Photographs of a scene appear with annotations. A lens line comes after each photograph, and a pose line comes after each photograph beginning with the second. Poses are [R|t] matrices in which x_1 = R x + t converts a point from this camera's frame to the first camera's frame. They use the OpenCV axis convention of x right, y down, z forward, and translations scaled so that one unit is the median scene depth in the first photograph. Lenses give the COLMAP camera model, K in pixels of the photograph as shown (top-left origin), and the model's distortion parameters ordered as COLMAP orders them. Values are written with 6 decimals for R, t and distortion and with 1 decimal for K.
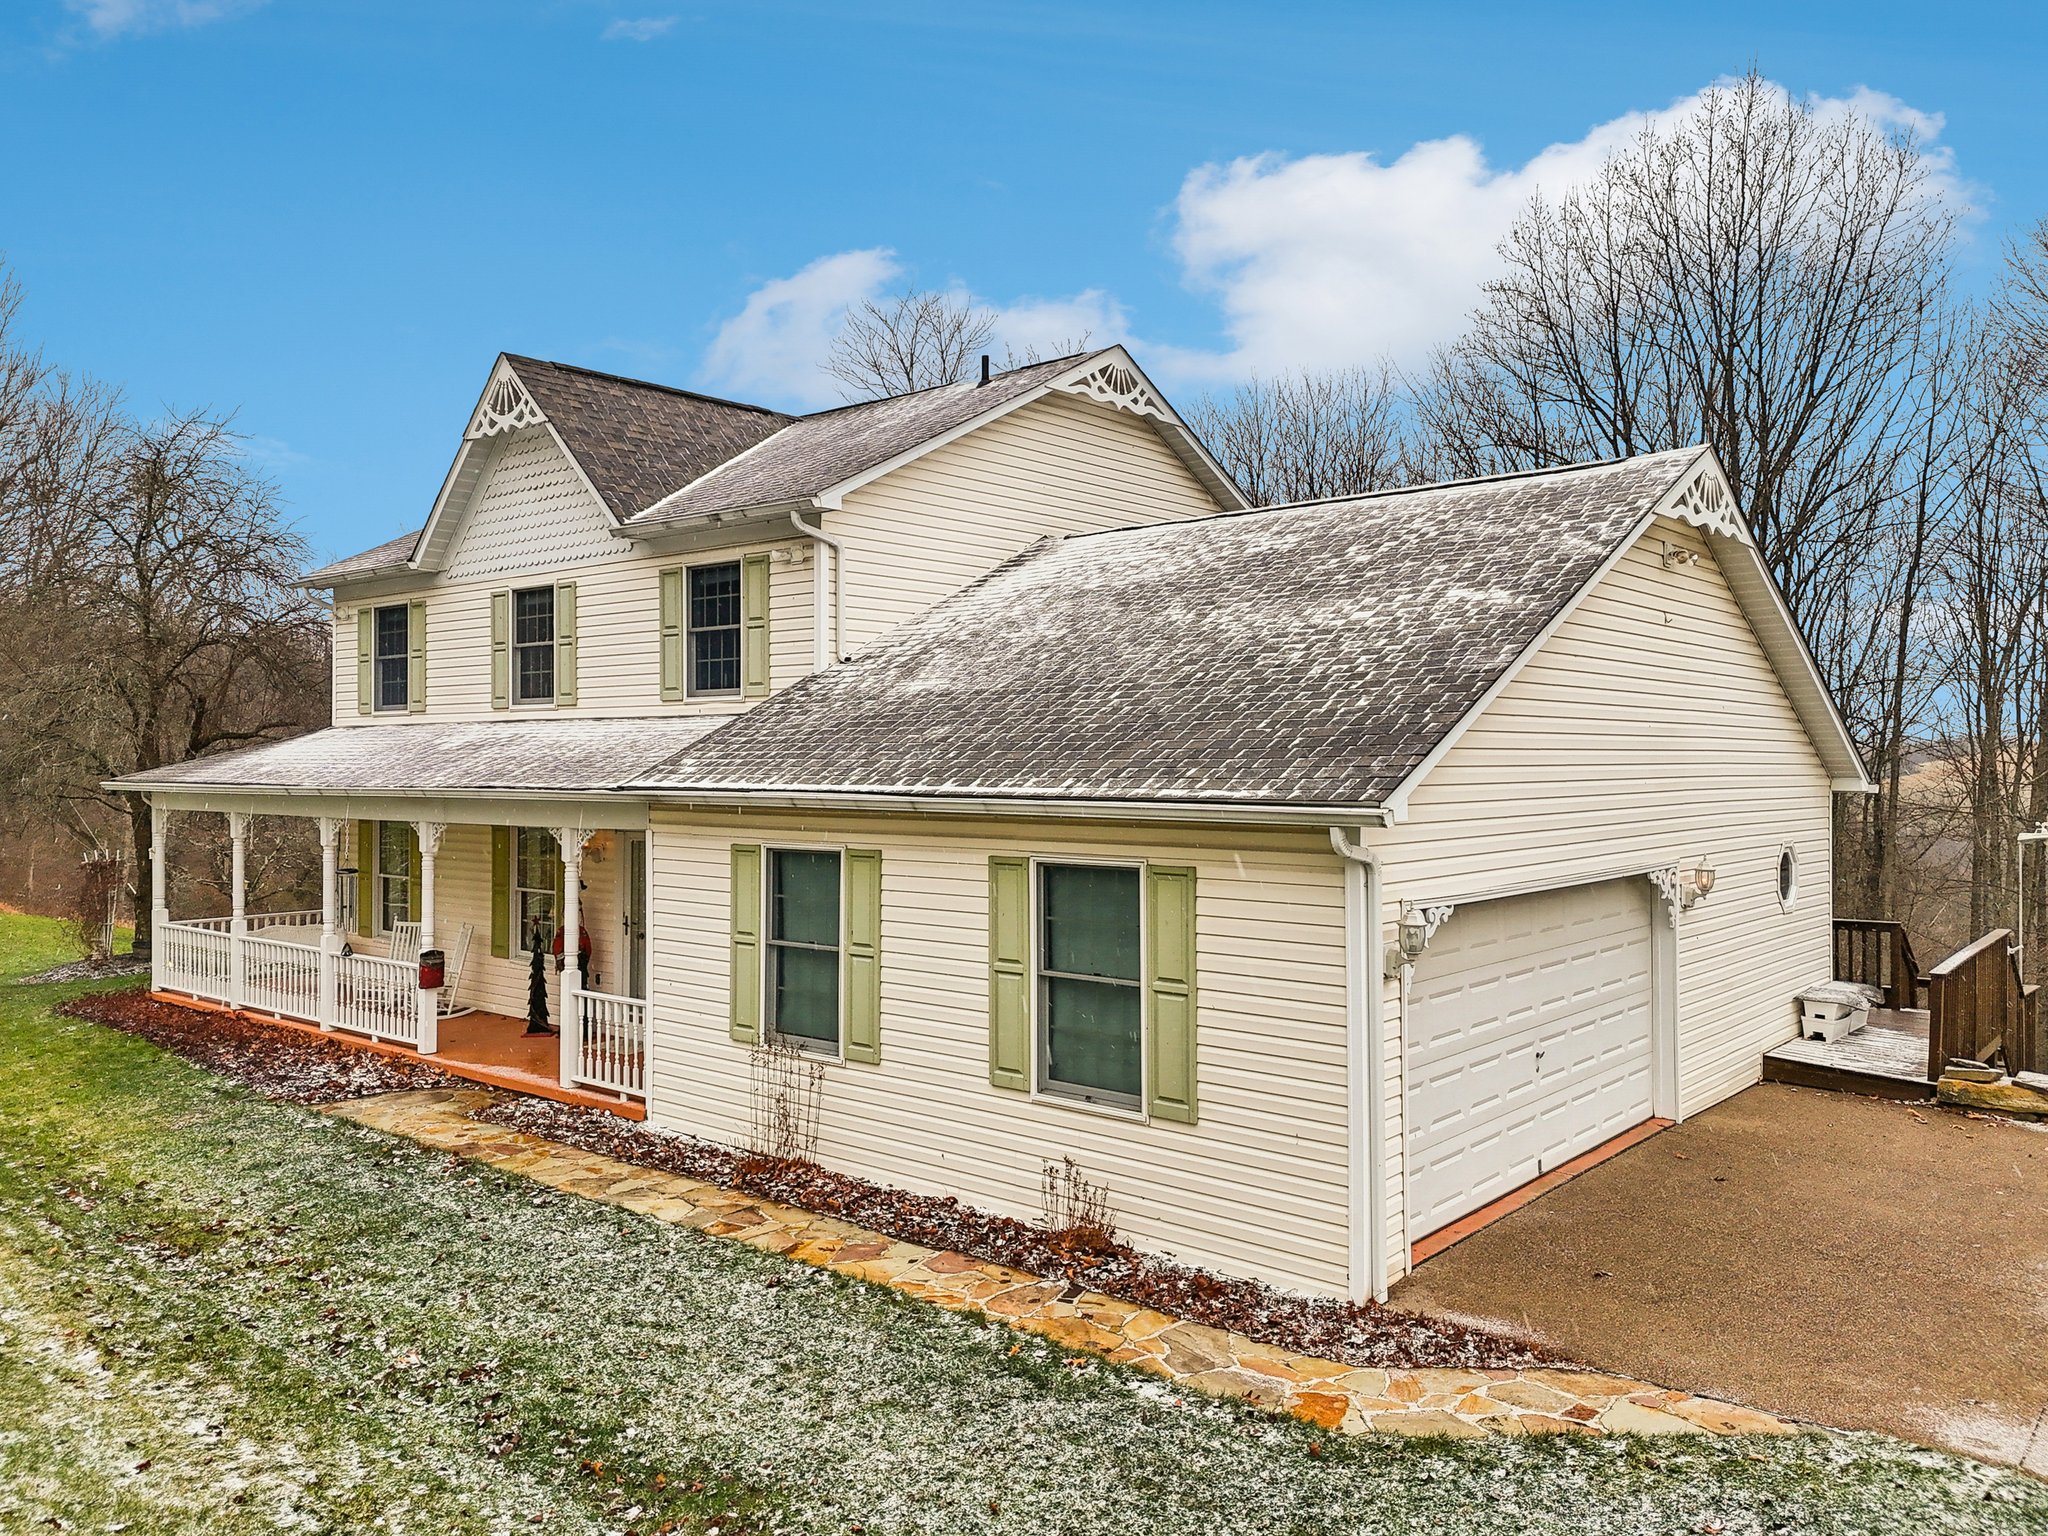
lens RADIAL K [[1494.4, 0, 1024.0], [0, 1494.4, 768.0], [0, 0, 1]] dist [0.096640, -0.107586]
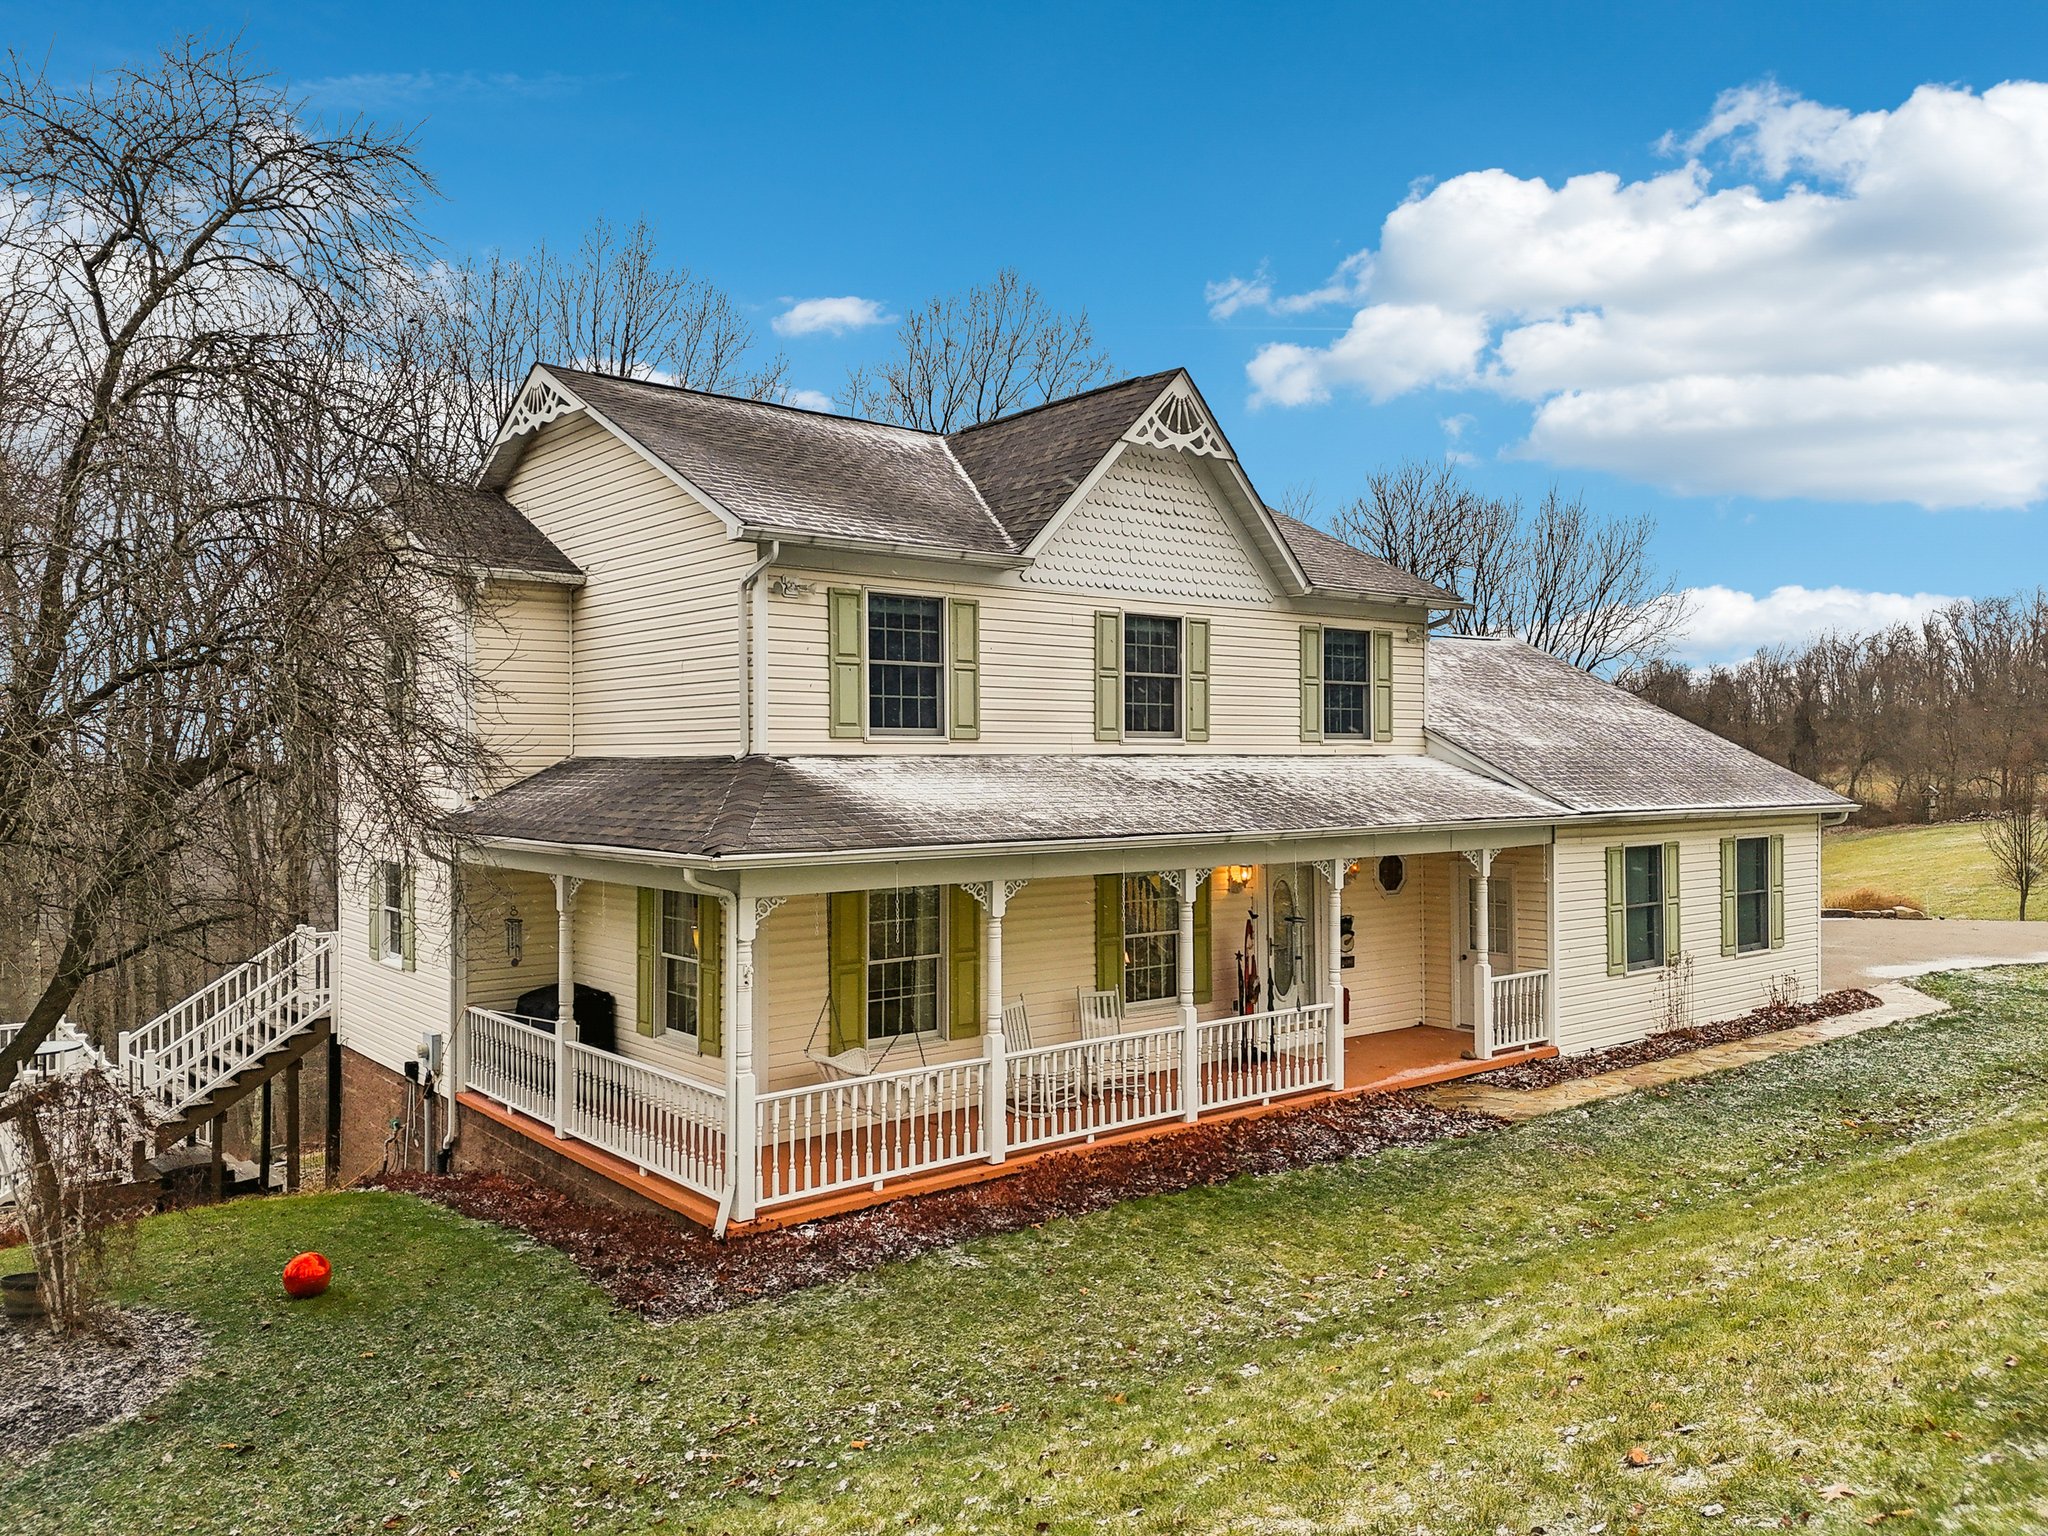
lens RADIAL K [[1494.4, 0, 1024.0], [0, 1494.4, 768.0], [0, 0, 1]] dist [0.096640, -0.107586]
pose [[0.188162, -0.010782, 0.982079, -1.428126], [0.002983, 0.999941, 0.010407, -0.037814], [-0.982134, 0.000971, 0.188183, 1.019552]]
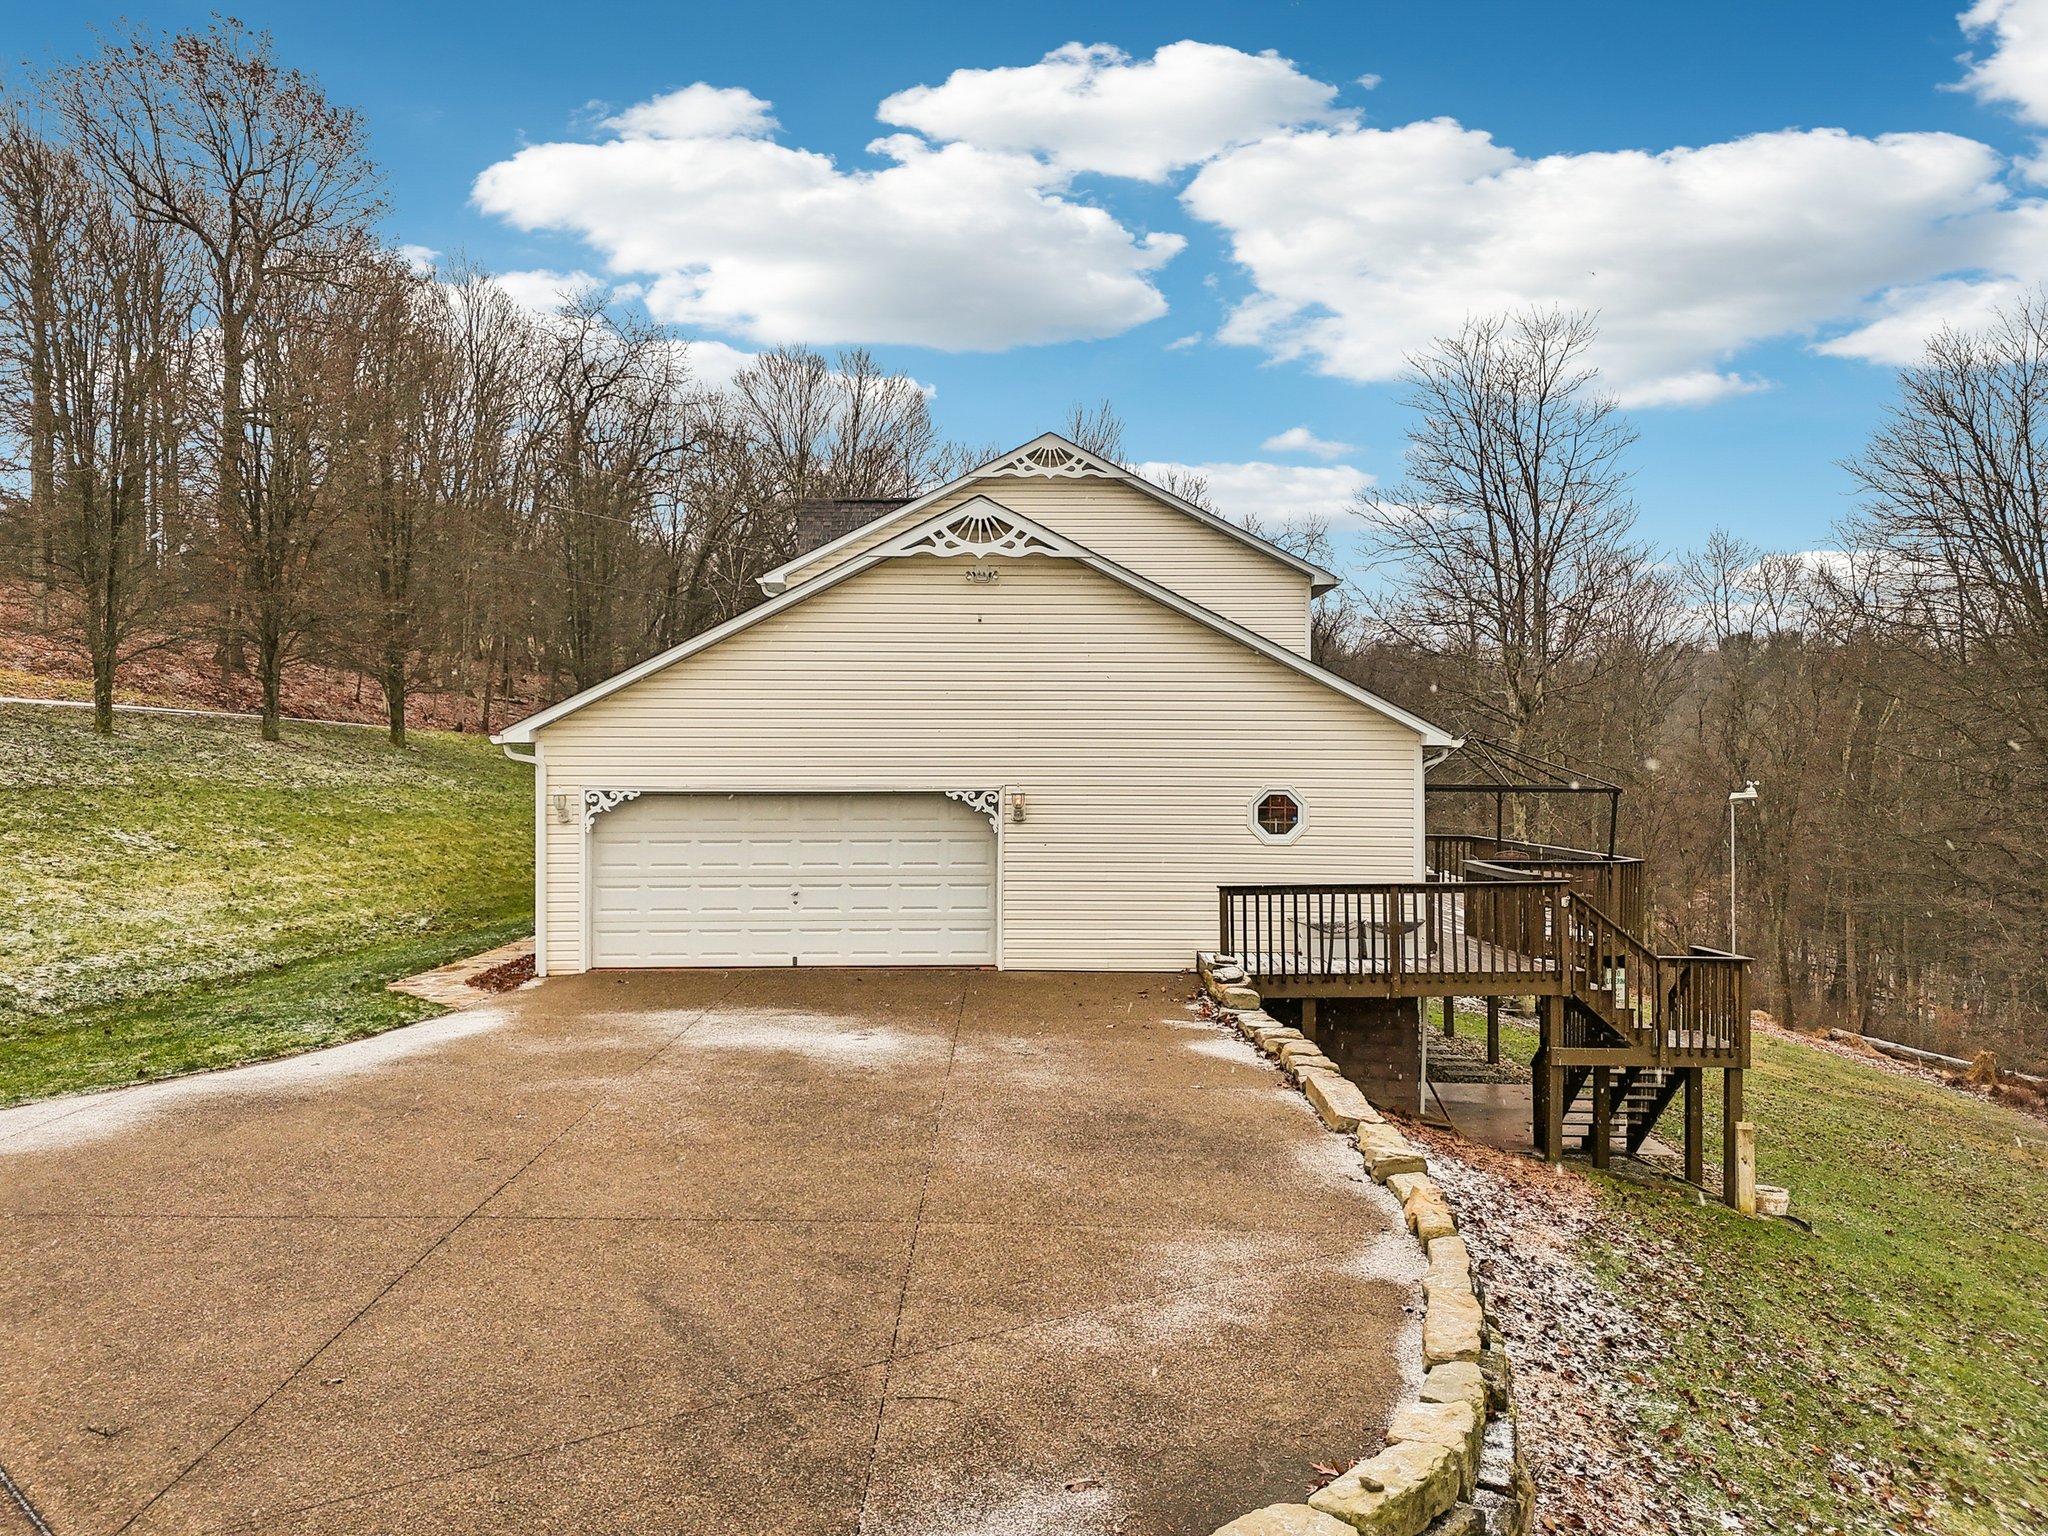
lens RADIAL K [[1494.4, 0, 1024.0], [0, 1494.4, 768.0], [0, 0, 1]] dist [0.096640, -0.107586]
pose [[0.649736, 0.001290, -0.760159, 1.233869], [-0.007378, 0.999962, -0.004609, 0.040199], [0.760124, 0.008603, 0.649721, 0.091777]]
